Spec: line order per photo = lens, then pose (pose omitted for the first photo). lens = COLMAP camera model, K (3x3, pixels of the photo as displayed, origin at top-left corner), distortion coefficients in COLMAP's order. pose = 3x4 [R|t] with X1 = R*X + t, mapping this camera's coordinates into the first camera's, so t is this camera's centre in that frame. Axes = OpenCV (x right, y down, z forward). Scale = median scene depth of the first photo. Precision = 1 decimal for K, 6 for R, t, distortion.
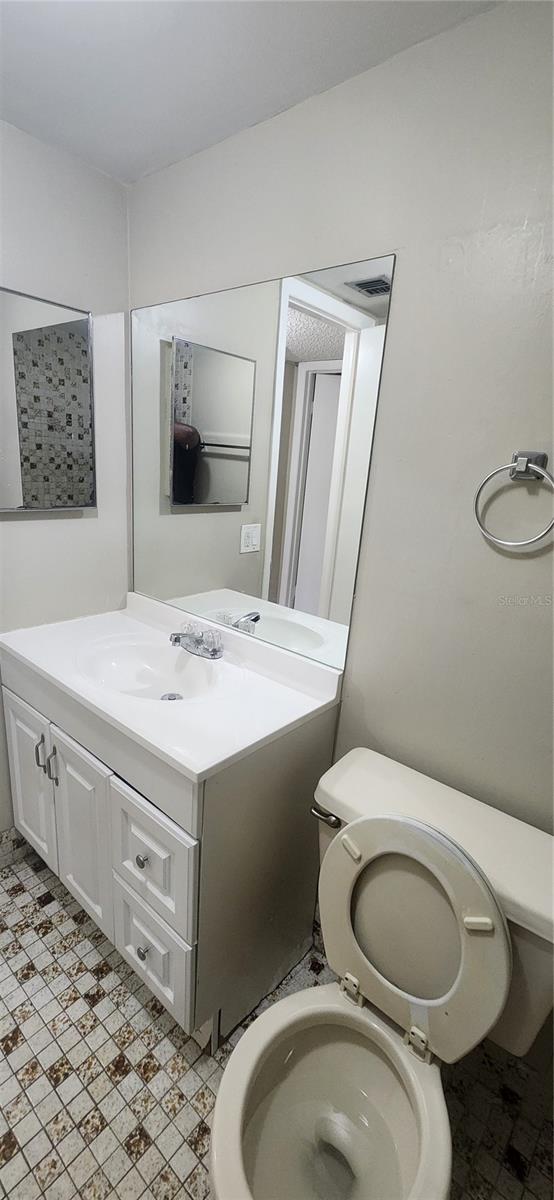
lens RADIAL K [[491.7, 0, 278.0], [0, 491.7, 599.3], [0, 0, 1]] dist [0.001572, -0.001600]
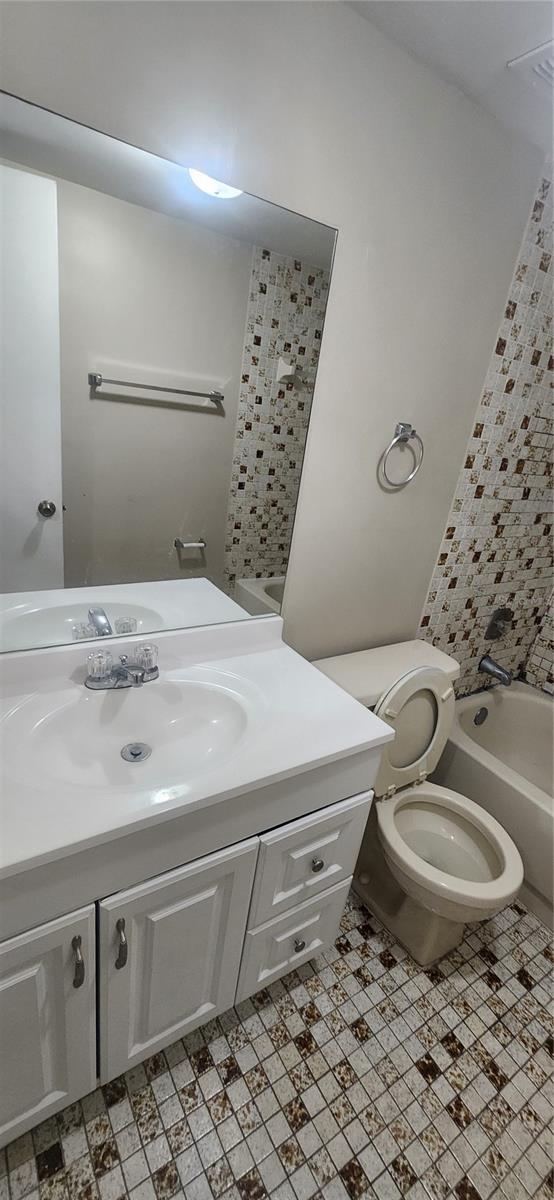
lens RADIAL K [[491.7, 0, 277.1], [0, 491.7, 601.3], [0, 0, 1]] dist [0.001572, -0.001600]
pose [[0.293446, -0.387003, 0.874138, -0.875847], [0.159259, 0.921406, 0.354467, -0.296228], [-0.942616, 0.035197, 0.332017, 0.659686]]
